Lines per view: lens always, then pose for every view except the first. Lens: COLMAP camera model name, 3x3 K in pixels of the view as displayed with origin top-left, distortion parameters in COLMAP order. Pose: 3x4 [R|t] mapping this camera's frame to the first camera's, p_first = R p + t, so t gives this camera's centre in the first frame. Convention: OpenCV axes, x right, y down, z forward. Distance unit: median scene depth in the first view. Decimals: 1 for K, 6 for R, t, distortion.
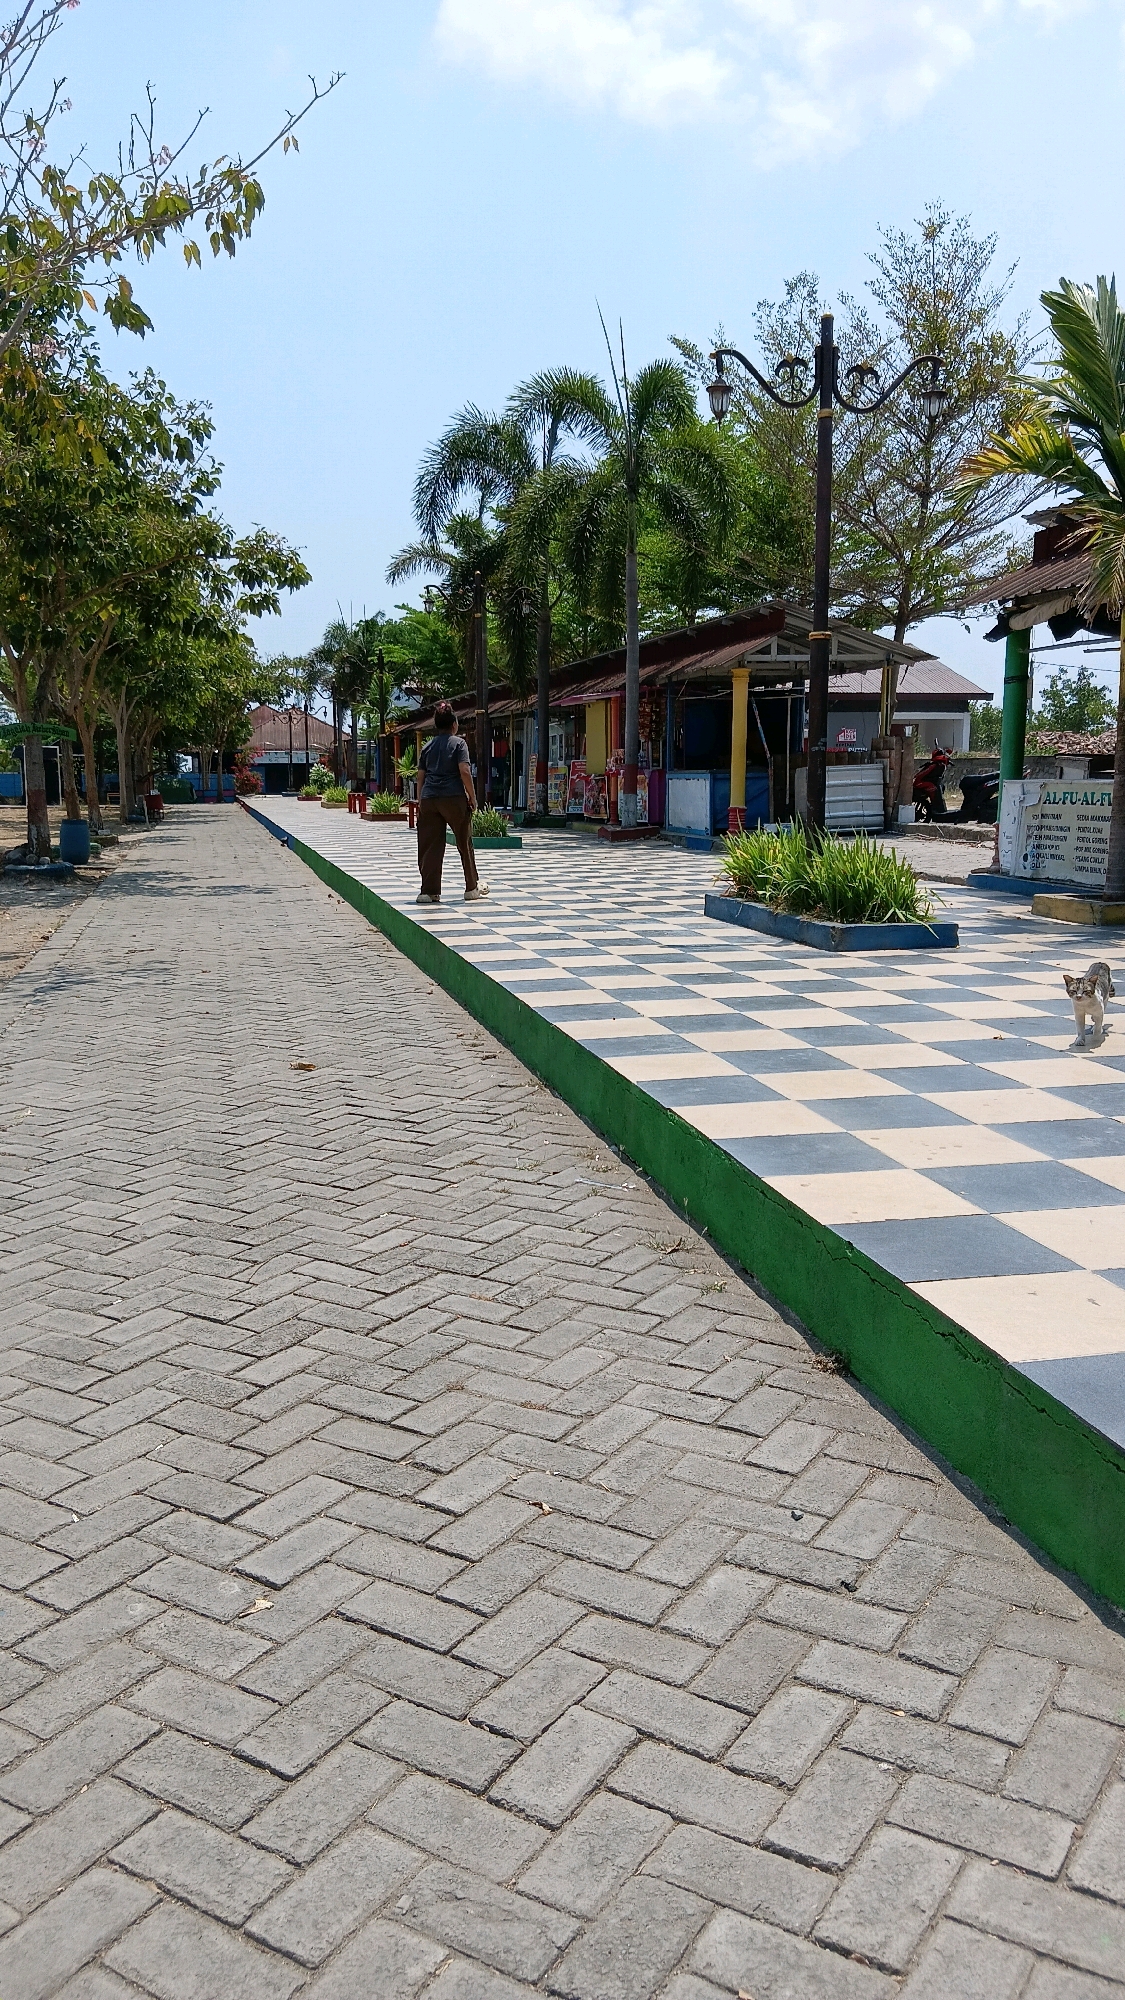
lens RADIAL K [[1513.8, 0, 562.5], [0, 1513.8, 1000.0], [0, 0, 1]] dist [0.149202, -0.274633]
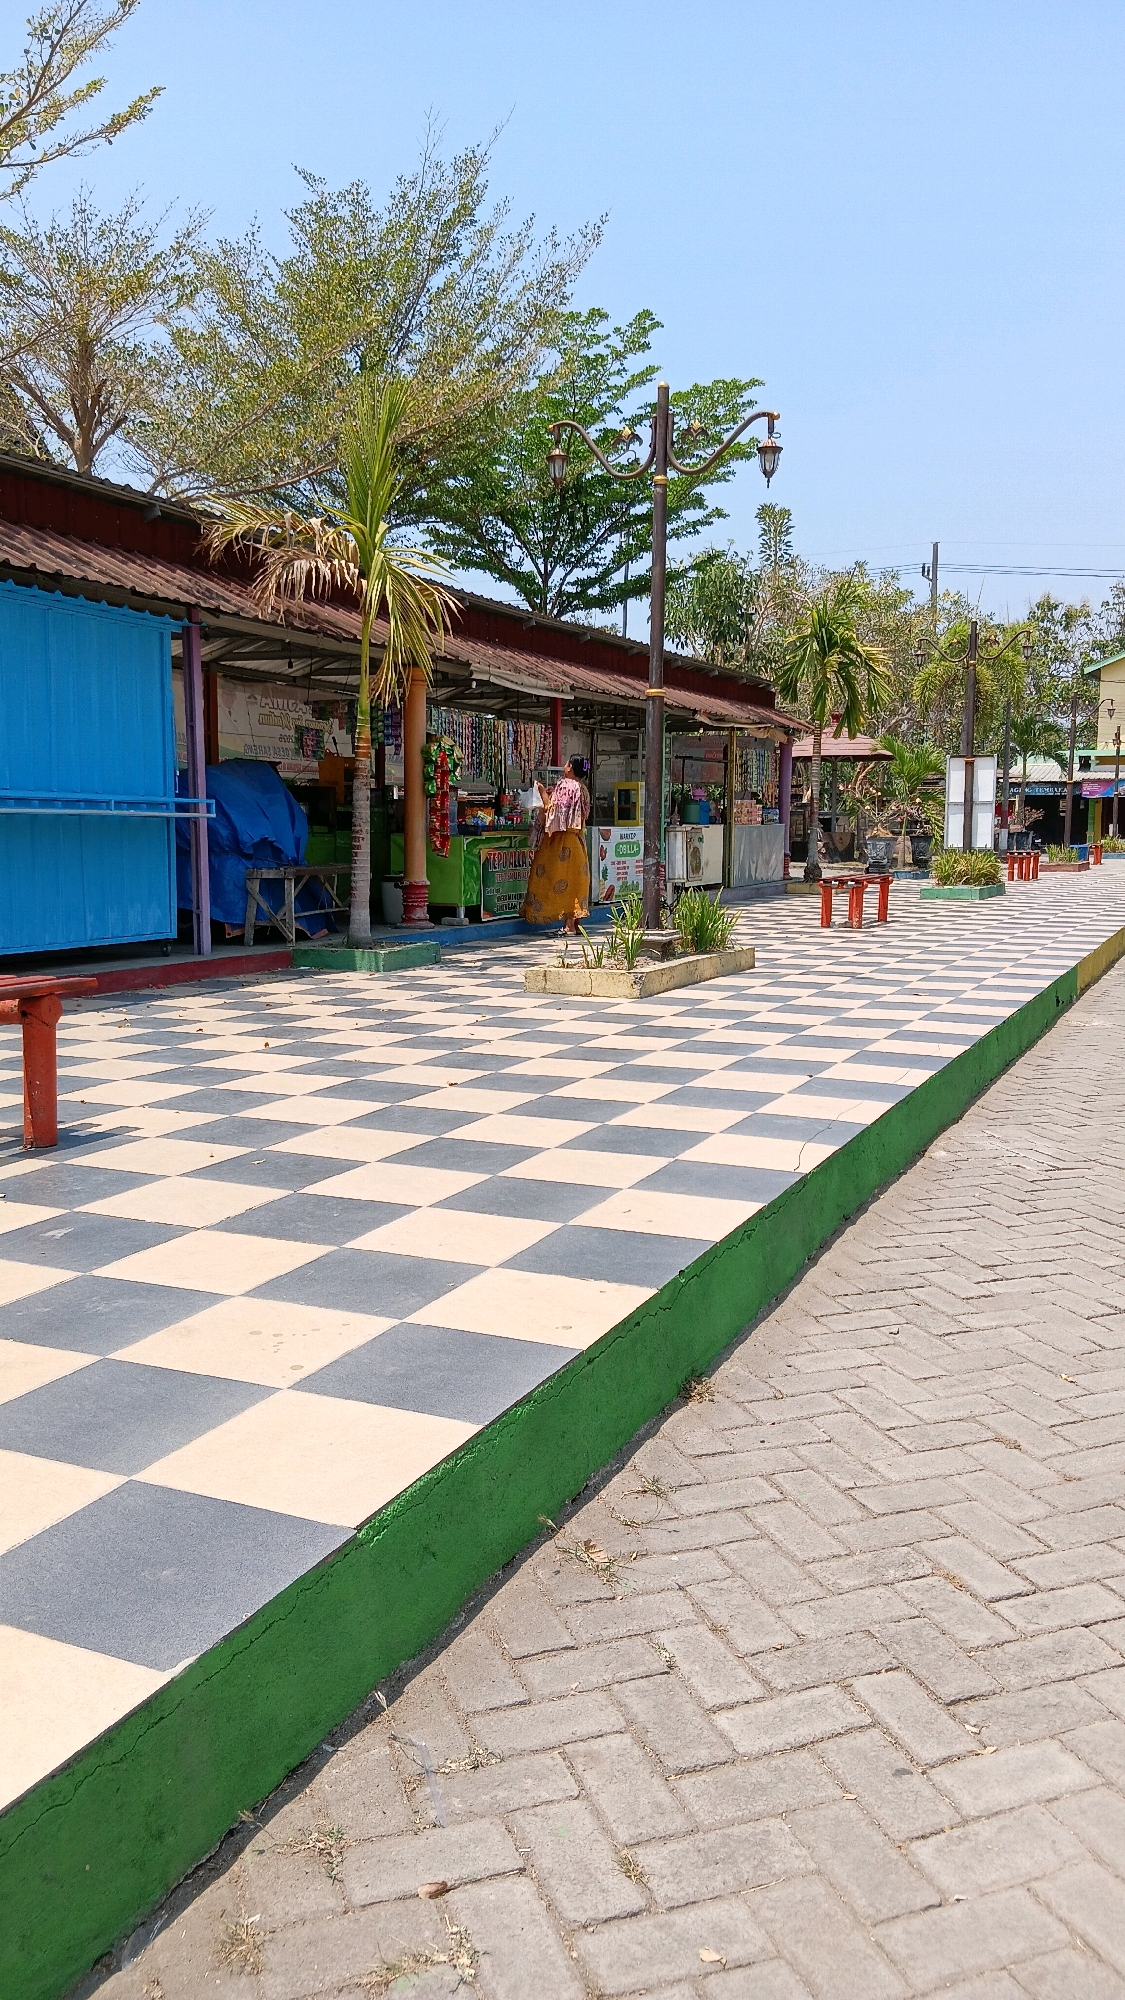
lens RADIAL K [[1513.8, 0, 562.5], [0, 1513.8, 1000.0], [0, 0, 1]] dist [0.149202, -0.274633]
pose [[-0.847918, 0.038791, 0.528705, -0.300292], [0.119603, 0.985604, 0.119500, -0.160320], [-0.516459, 0.164561, -0.840351, 1.762842]]
